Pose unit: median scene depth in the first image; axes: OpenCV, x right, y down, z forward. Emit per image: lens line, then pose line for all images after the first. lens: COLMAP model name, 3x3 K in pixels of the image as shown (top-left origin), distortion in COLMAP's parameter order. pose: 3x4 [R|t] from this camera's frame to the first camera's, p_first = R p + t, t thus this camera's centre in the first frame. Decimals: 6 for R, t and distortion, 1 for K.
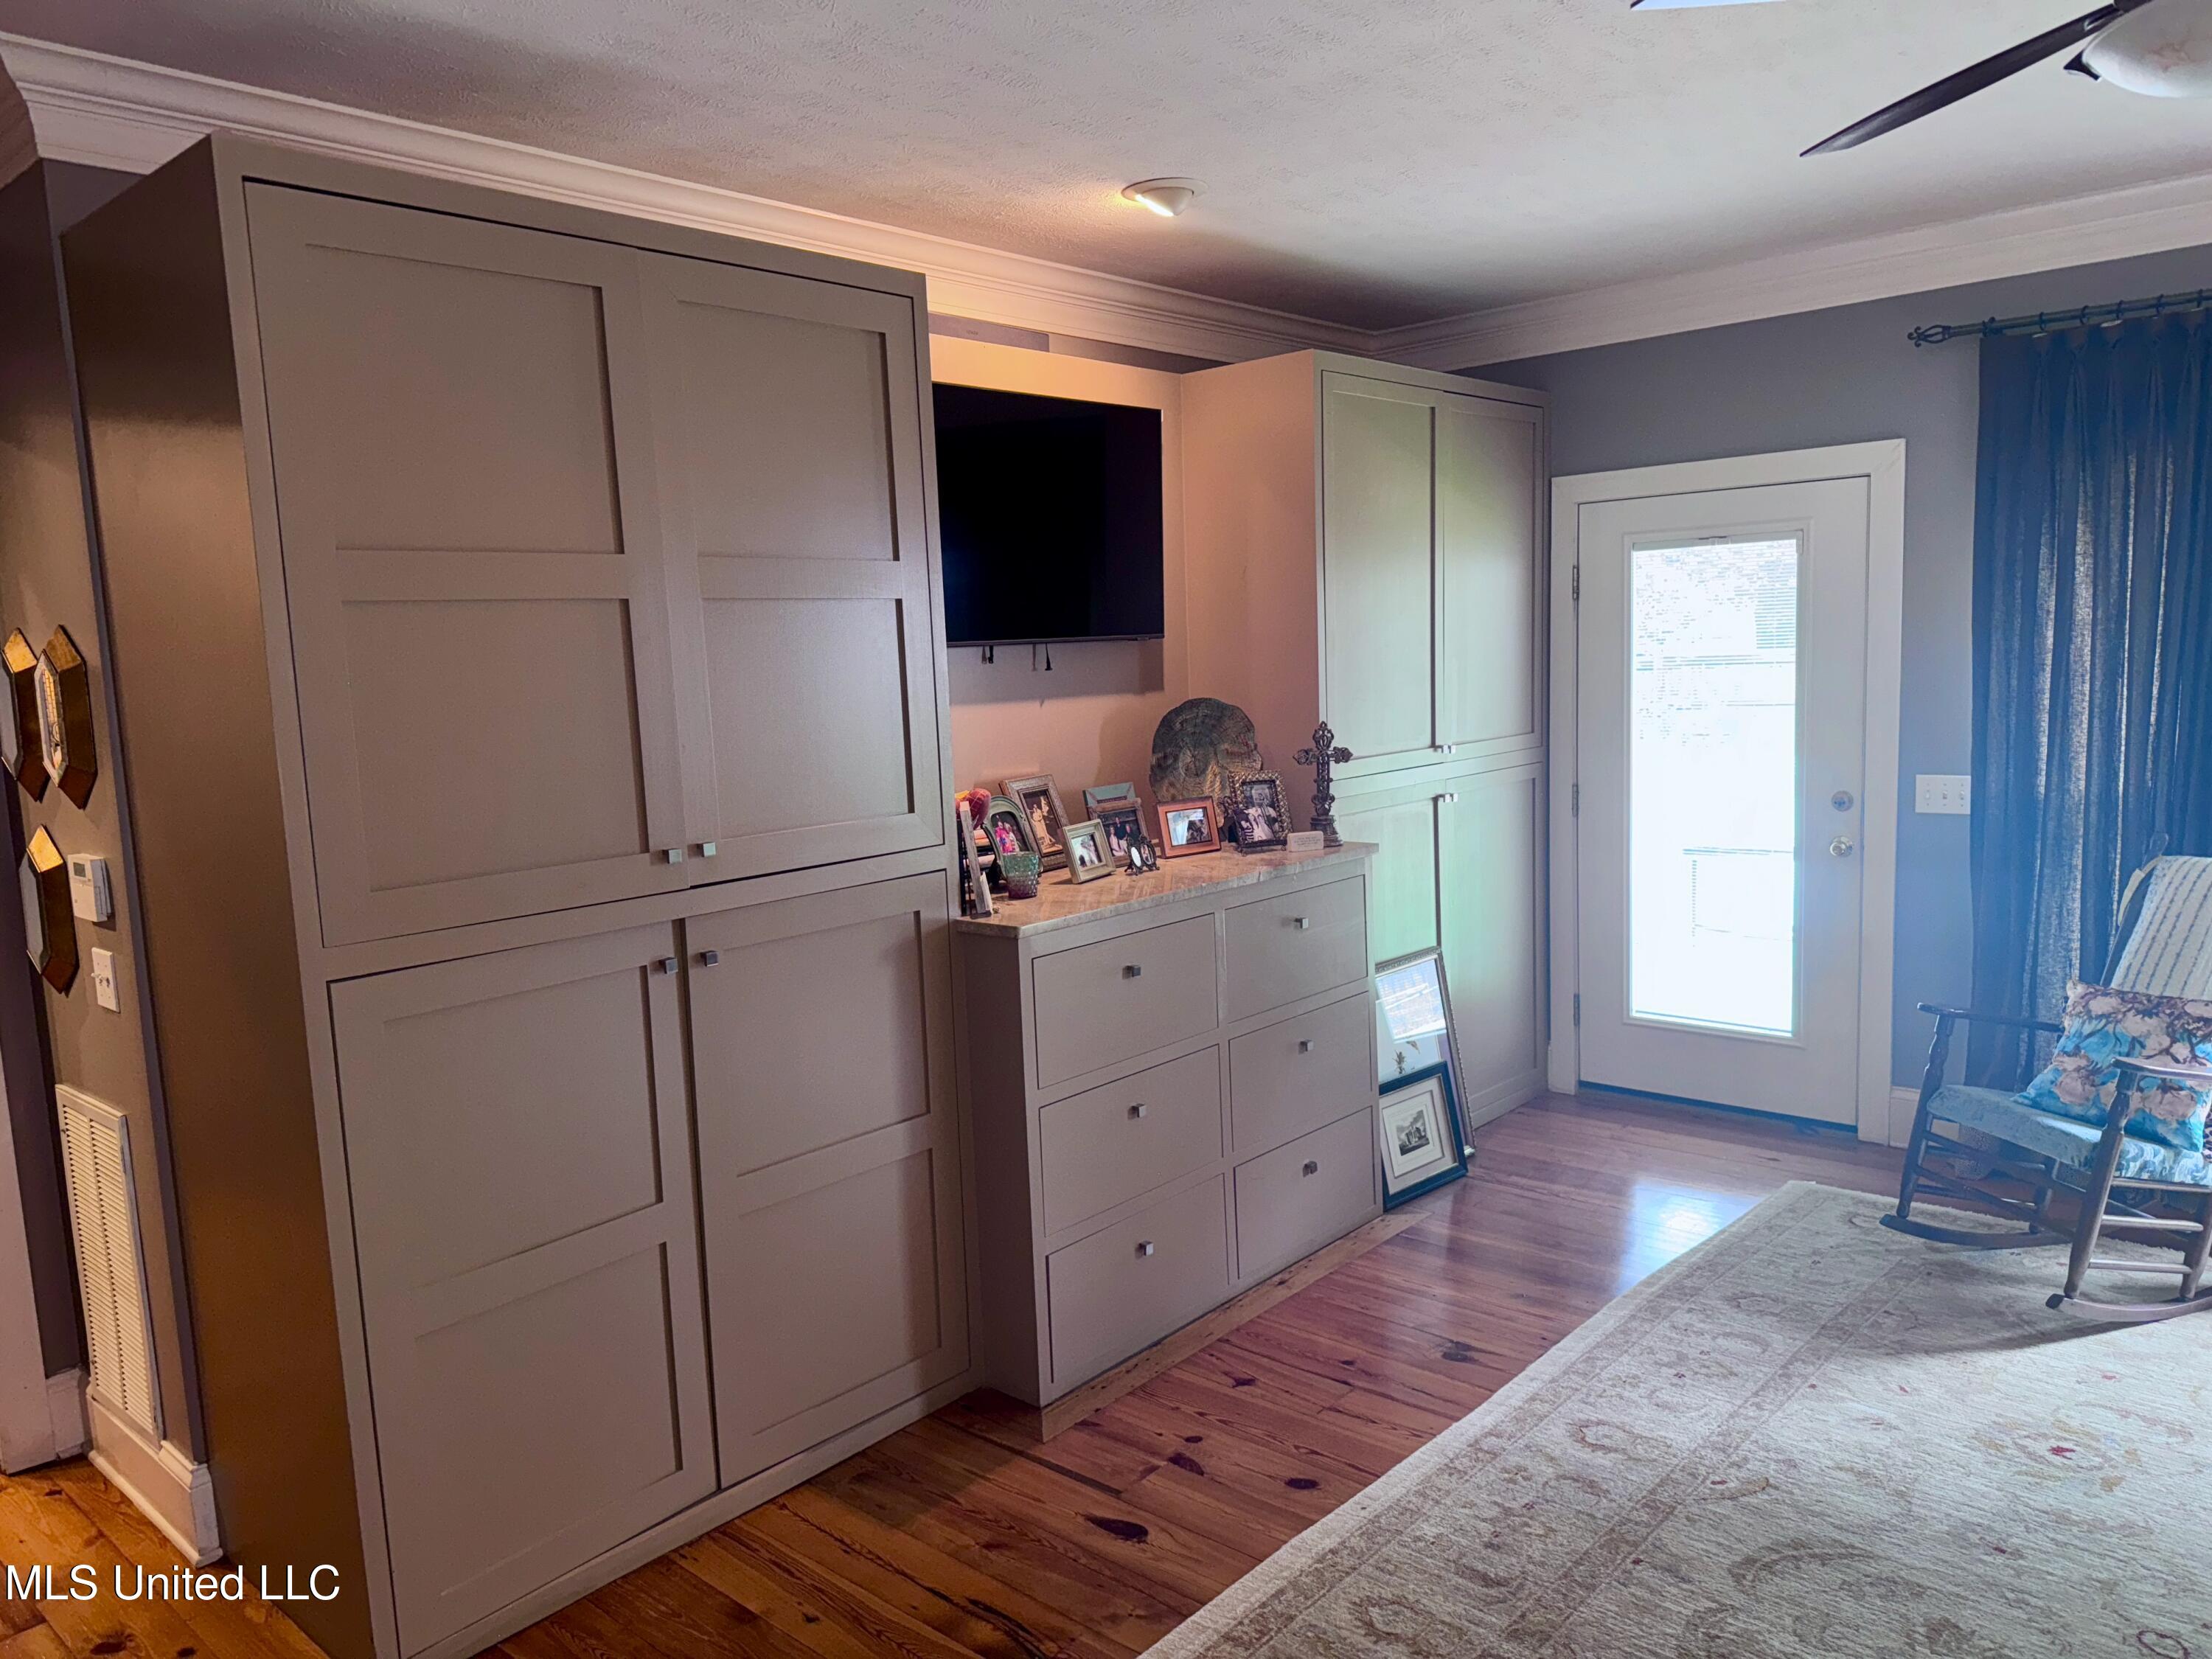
lens RADIAL K [[1562.9, 0, 1097.9], [0, 1562.9, 829.6], [0, 0, 1]] dist [0.002463, -0.024793]
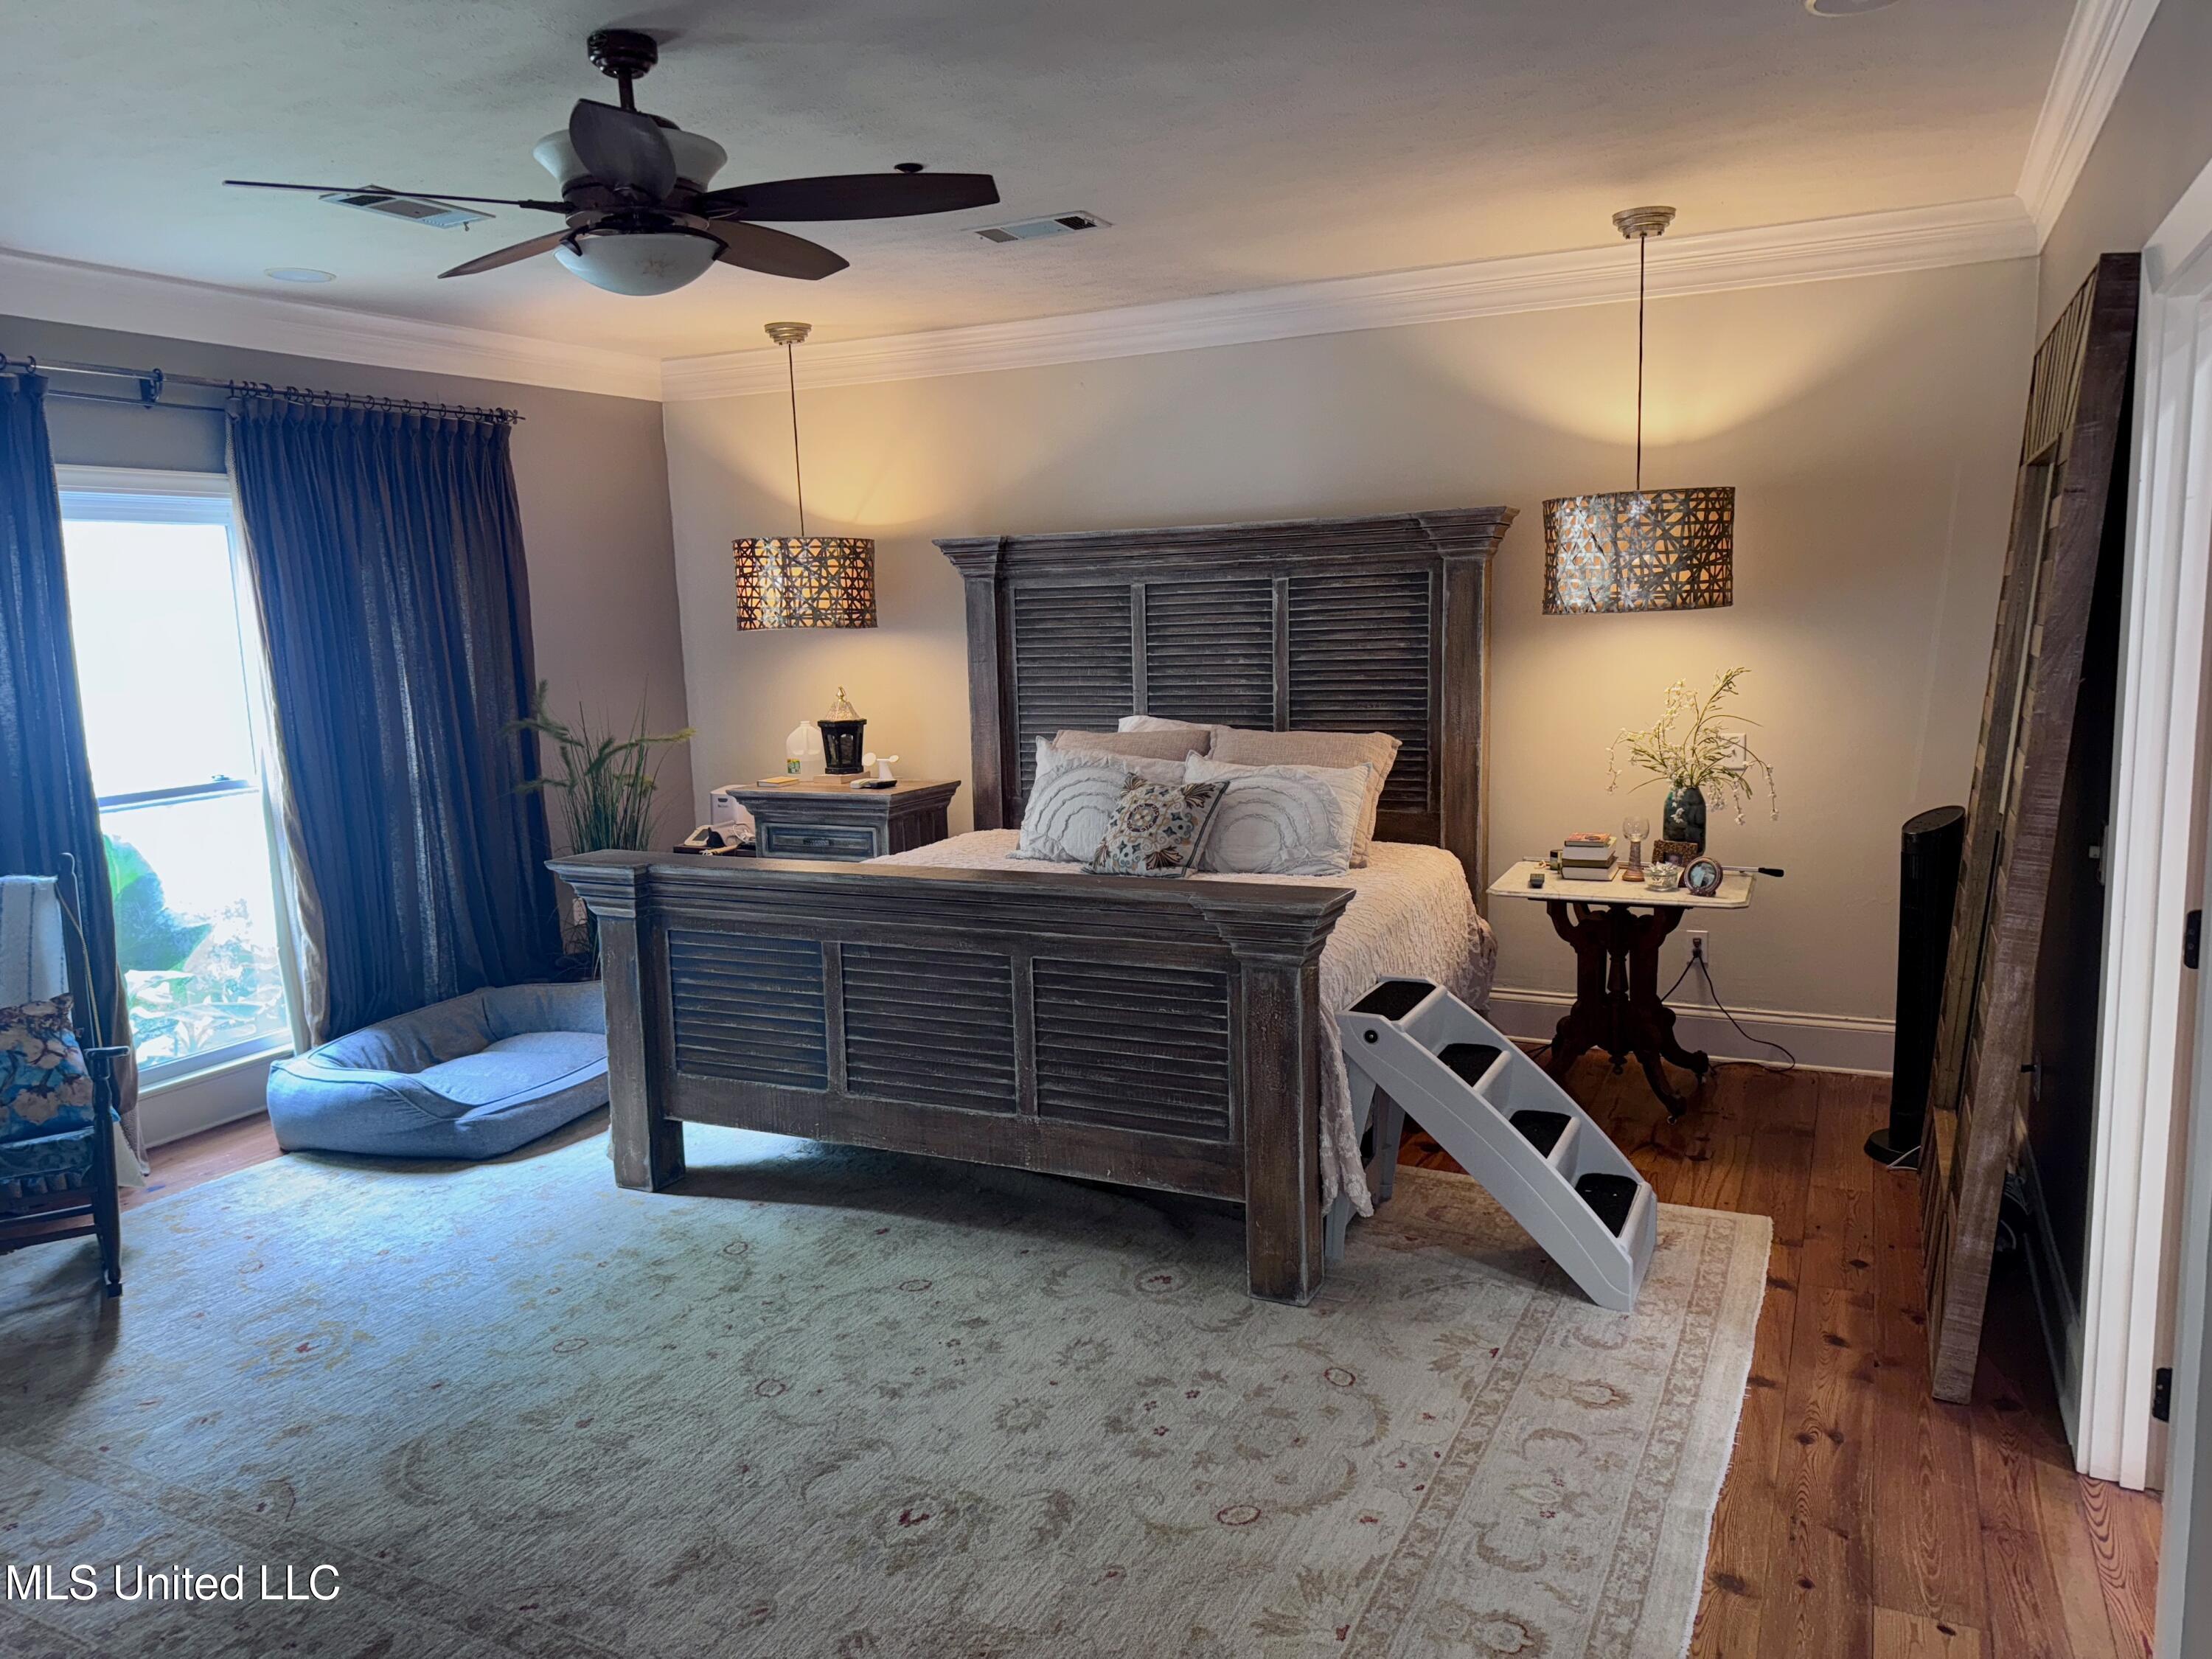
lens RADIAL K [[1562.9, 0, 1101.8], [0, 1562.9, 835.9], [0, 0, 1]] dist [0.002463, -0.024793]
pose [[-0.266407, -0.095246, 0.959143, -0.598860], [0.165670, 0.975771, 0.142913, -0.040186], [-0.949516, 0.196974, -0.244173, 0.619762]]
